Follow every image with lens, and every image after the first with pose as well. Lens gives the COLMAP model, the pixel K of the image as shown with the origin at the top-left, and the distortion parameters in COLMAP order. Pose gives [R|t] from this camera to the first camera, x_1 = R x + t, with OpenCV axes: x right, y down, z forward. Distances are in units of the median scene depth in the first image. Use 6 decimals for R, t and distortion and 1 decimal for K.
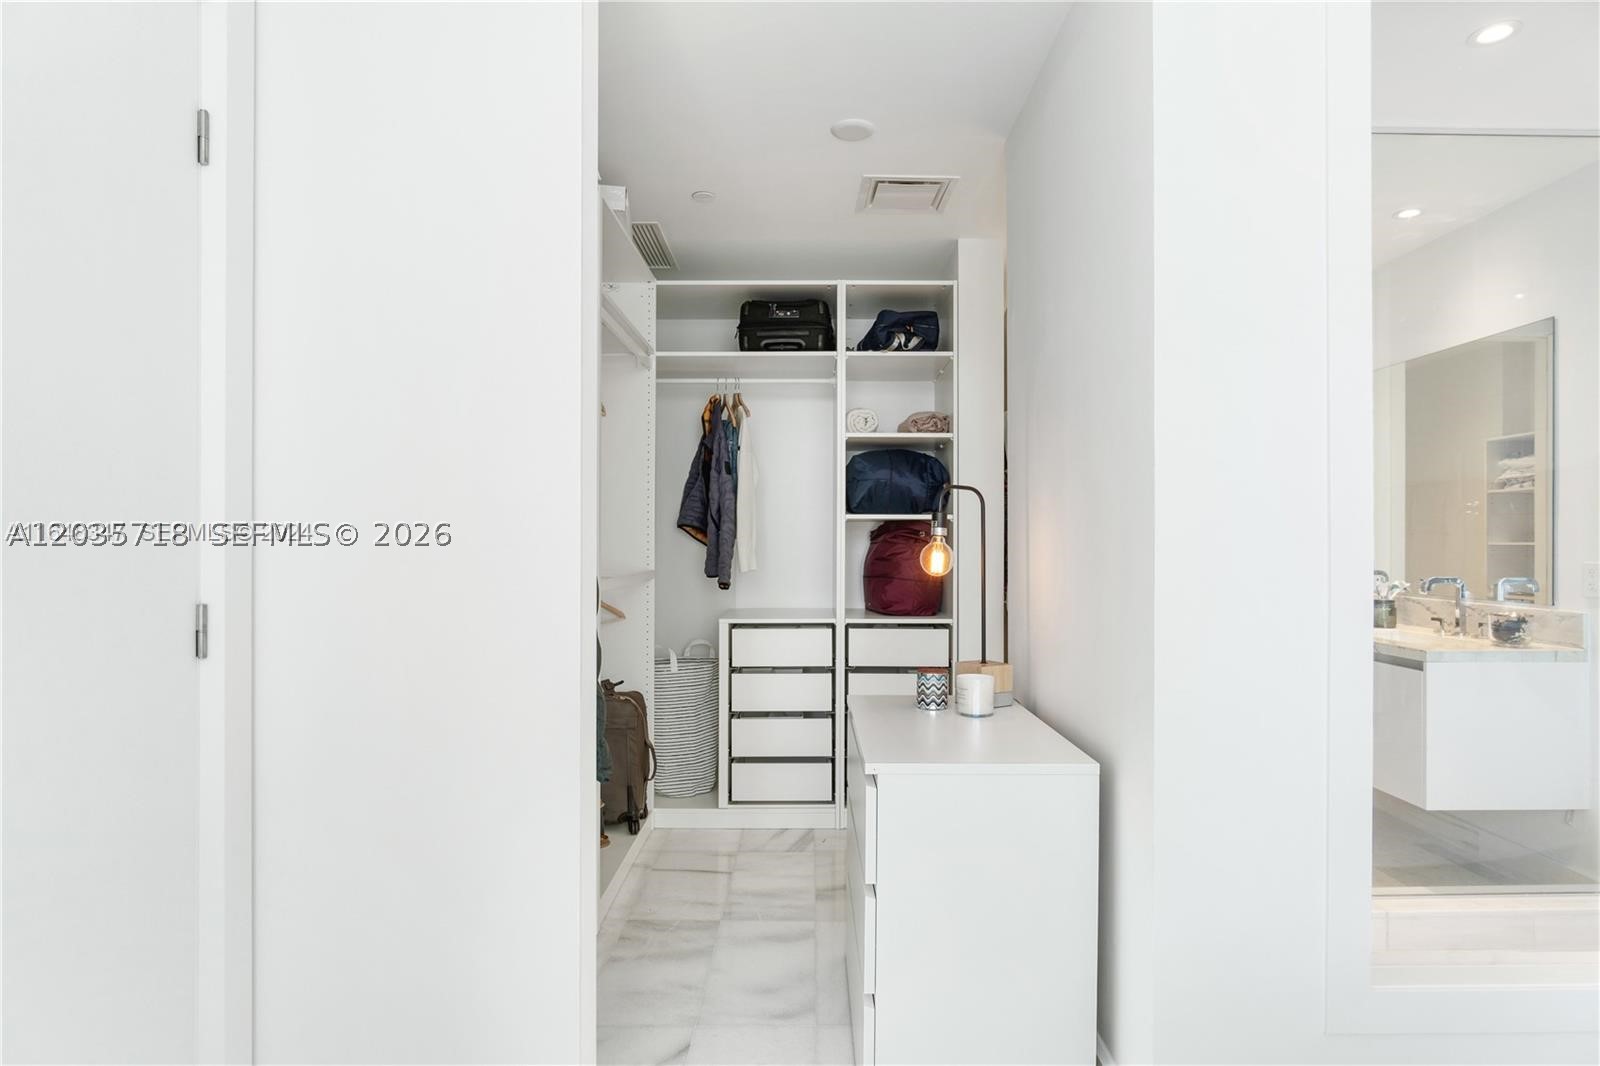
lens RADIAL K [[860.0, 0, 801.0], [0, 860.0, 533.1], [0, 0, 1]] dist [-0.025361, 0.006452]
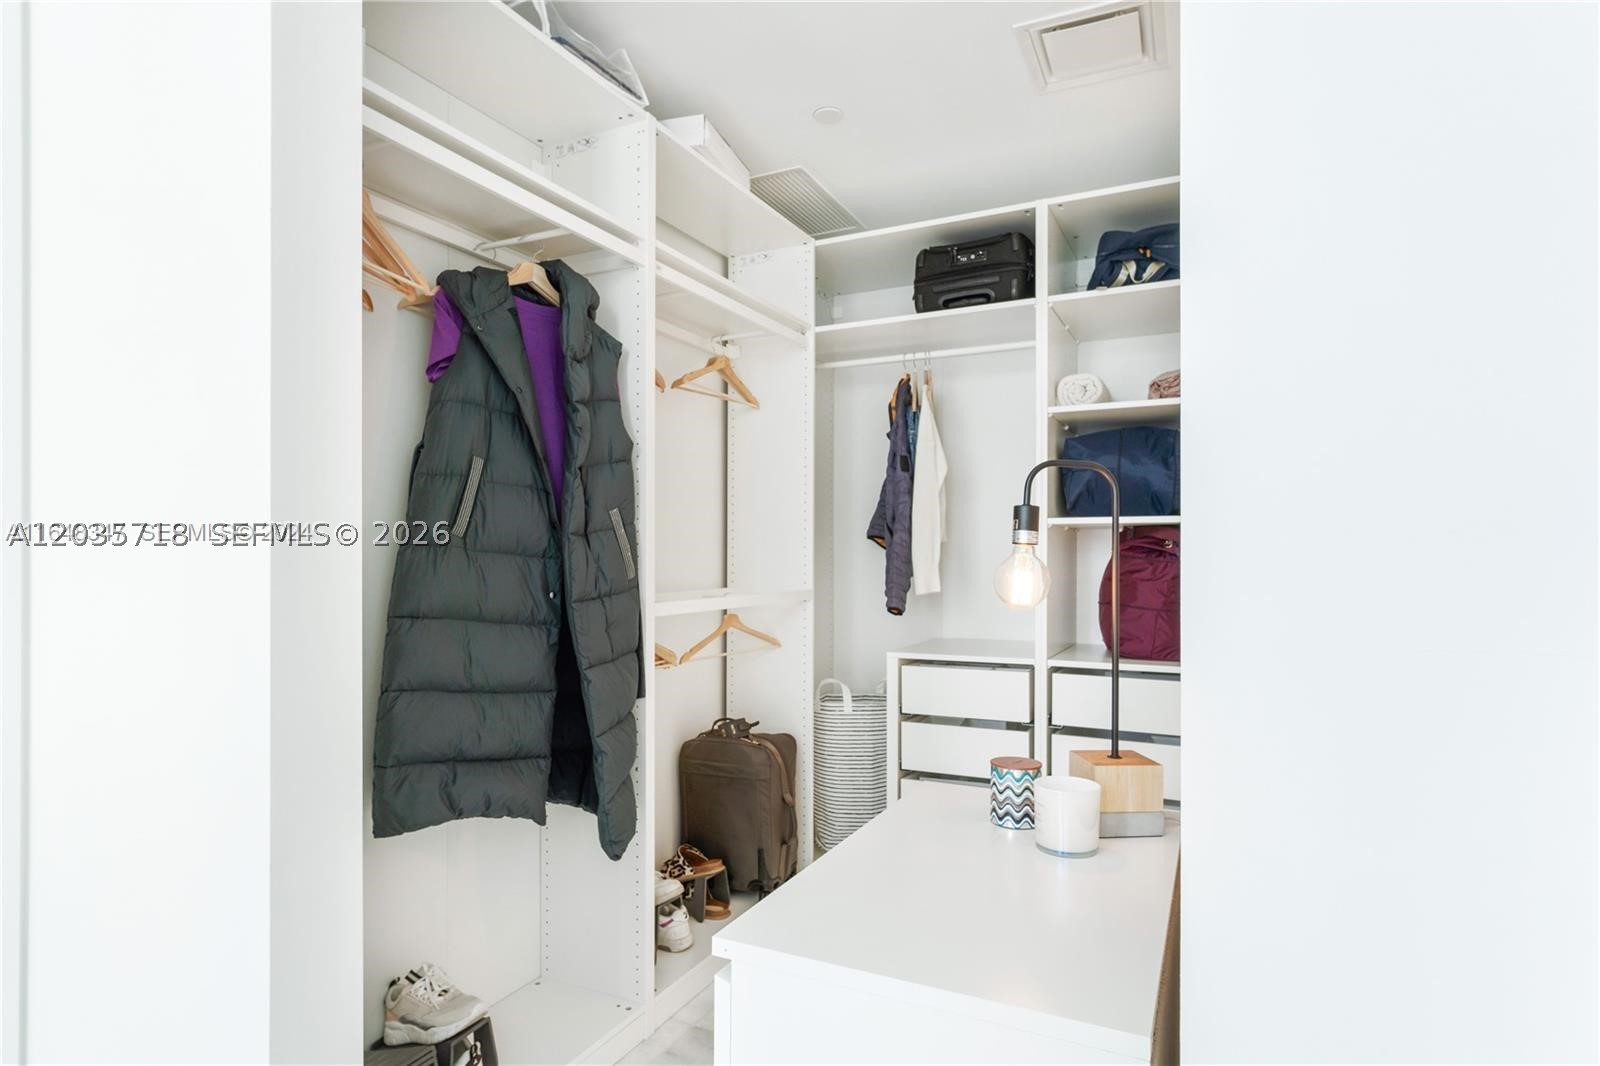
lens RADIAL K [[860.0, 0, 791.5], [0, 860.0, 557.1], [0, 0, 1]] dist [-0.025361, 0.006452]
pose [[0.894578, -0.001919, -0.446908, 0.180961], [0.006151, 0.999949, 0.008017, 0.004360], [0.446869, -0.009921, 0.894544, 0.242624]]
